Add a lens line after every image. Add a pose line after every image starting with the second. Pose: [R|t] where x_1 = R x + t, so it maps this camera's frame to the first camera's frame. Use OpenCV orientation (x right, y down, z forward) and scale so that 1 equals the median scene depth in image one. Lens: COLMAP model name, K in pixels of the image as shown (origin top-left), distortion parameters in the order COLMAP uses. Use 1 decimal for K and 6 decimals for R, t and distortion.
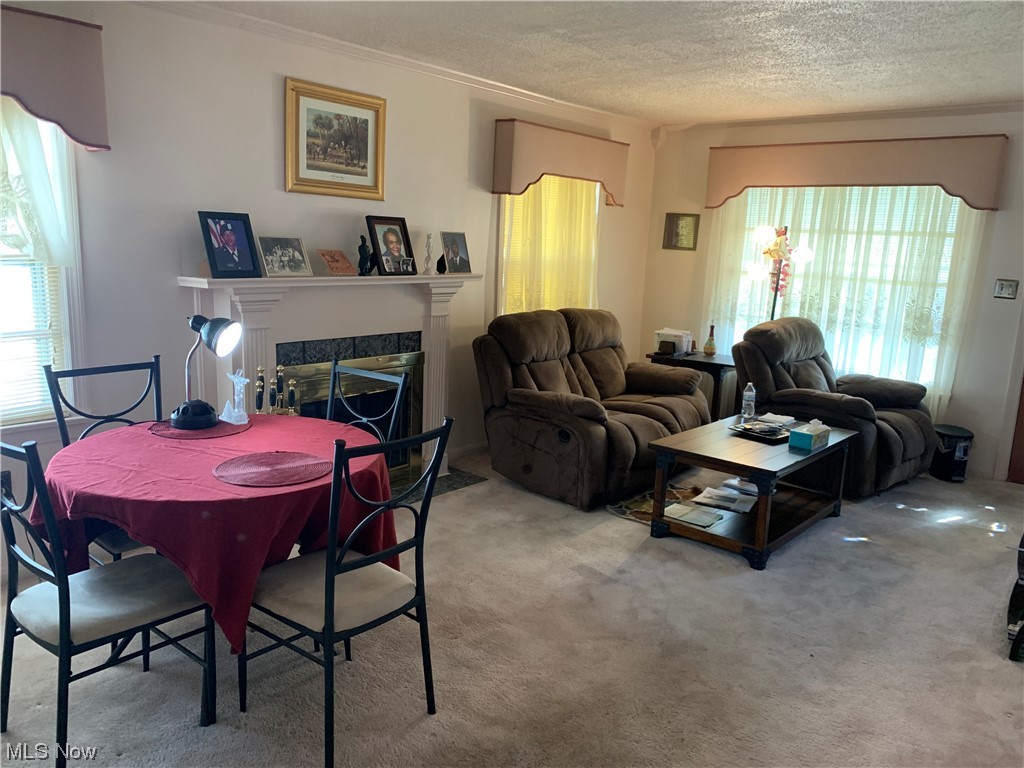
lens RADIAL K [[792.5, 0, 482.0], [0, 792.5, 379.7], [0, 0, 1]] dist [0.048886, -0.071067]
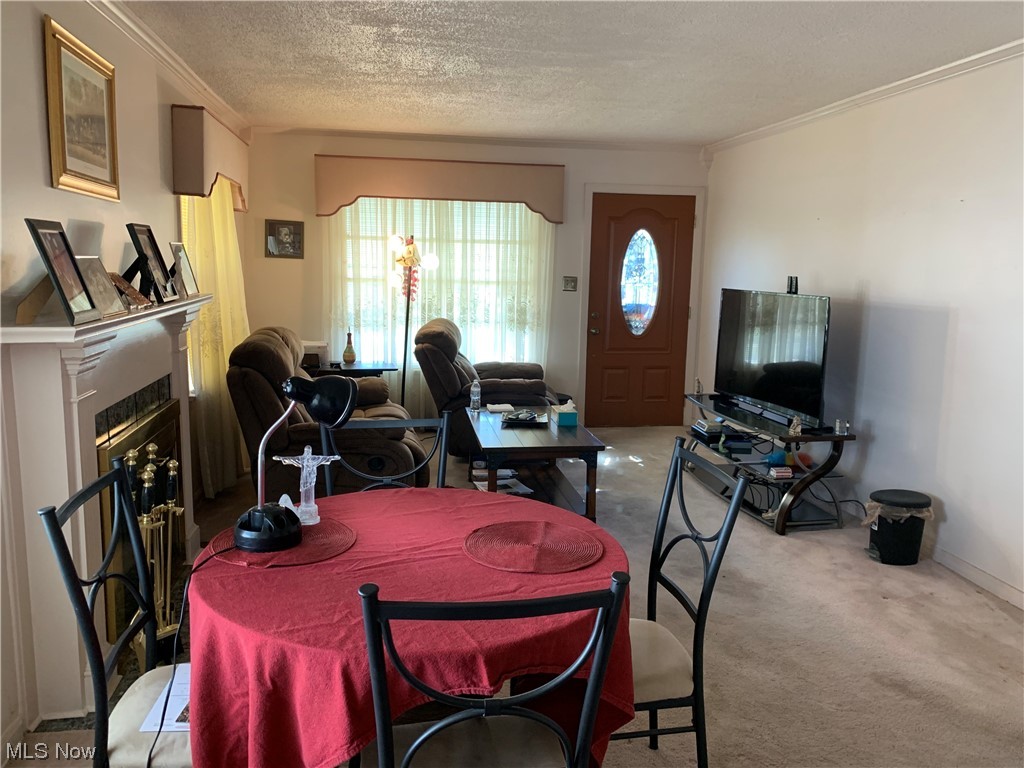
lens RADIAL K [[792.5, 0, 506.4], [0, 792.5, 384.3], [0, 0, 1]] dist [0.048886, -0.071067]
pose [[0.646281, -0.142806, 0.749618, -0.380223], [0.139483, 0.987891, 0.067944, -0.048863], [-0.750243, 0.060648, 0.658375, 0.209395]]
